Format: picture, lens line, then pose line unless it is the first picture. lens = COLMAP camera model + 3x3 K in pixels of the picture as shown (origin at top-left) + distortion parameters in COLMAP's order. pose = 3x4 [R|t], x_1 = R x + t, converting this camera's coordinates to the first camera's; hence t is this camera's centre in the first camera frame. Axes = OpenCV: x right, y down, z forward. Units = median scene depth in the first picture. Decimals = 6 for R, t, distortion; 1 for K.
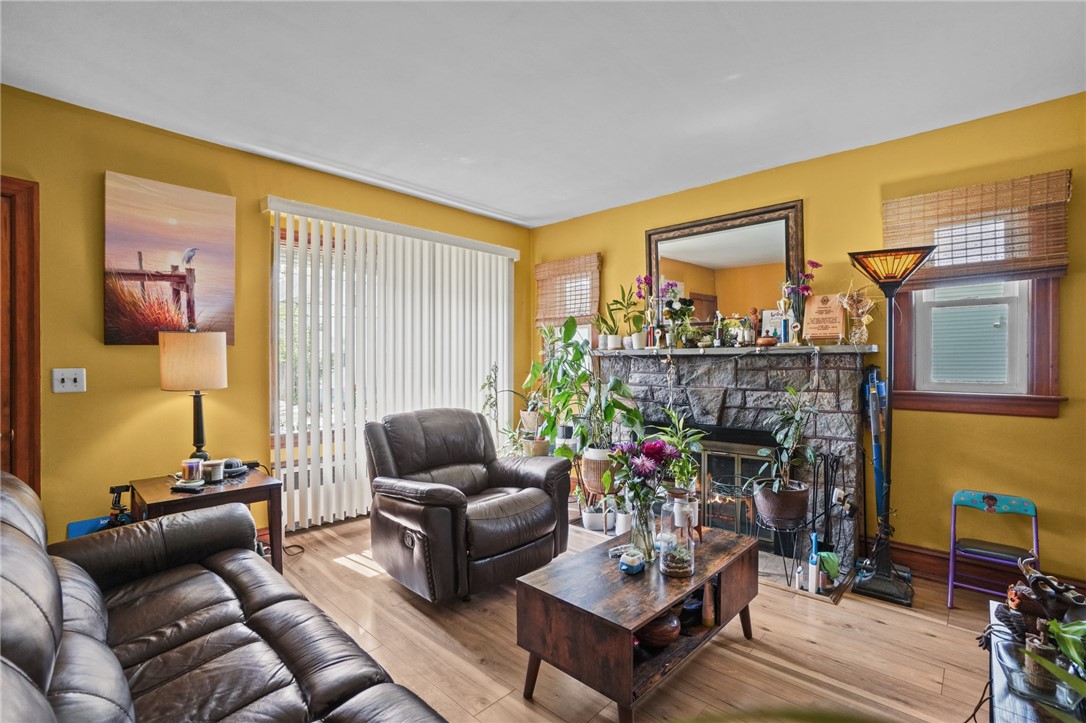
lens RADIAL K [[498.5, 0, 543.0], [0, 498.5, 361.5], [0, 0, 1]] dist [-0.059884, 0.022535]
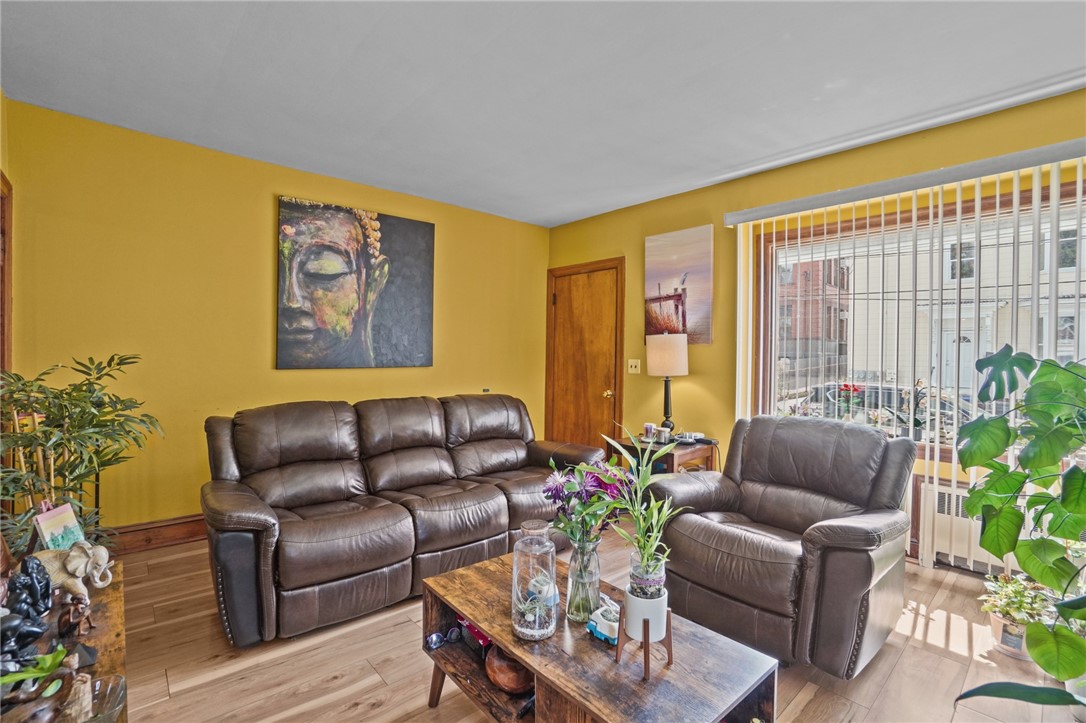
lens RADIAL K [[498.5, 0, 543.0], [0, 498.5, 361.5], [0, 0, 1]] dist [-0.059884, 0.022535]
pose [[-0.098219, 0.011571, -0.995098, 0.714802], [-0.014582, 0.999808, 0.013065, 0.002541], [0.995058, 0.015794, -0.098032, 0.755279]]
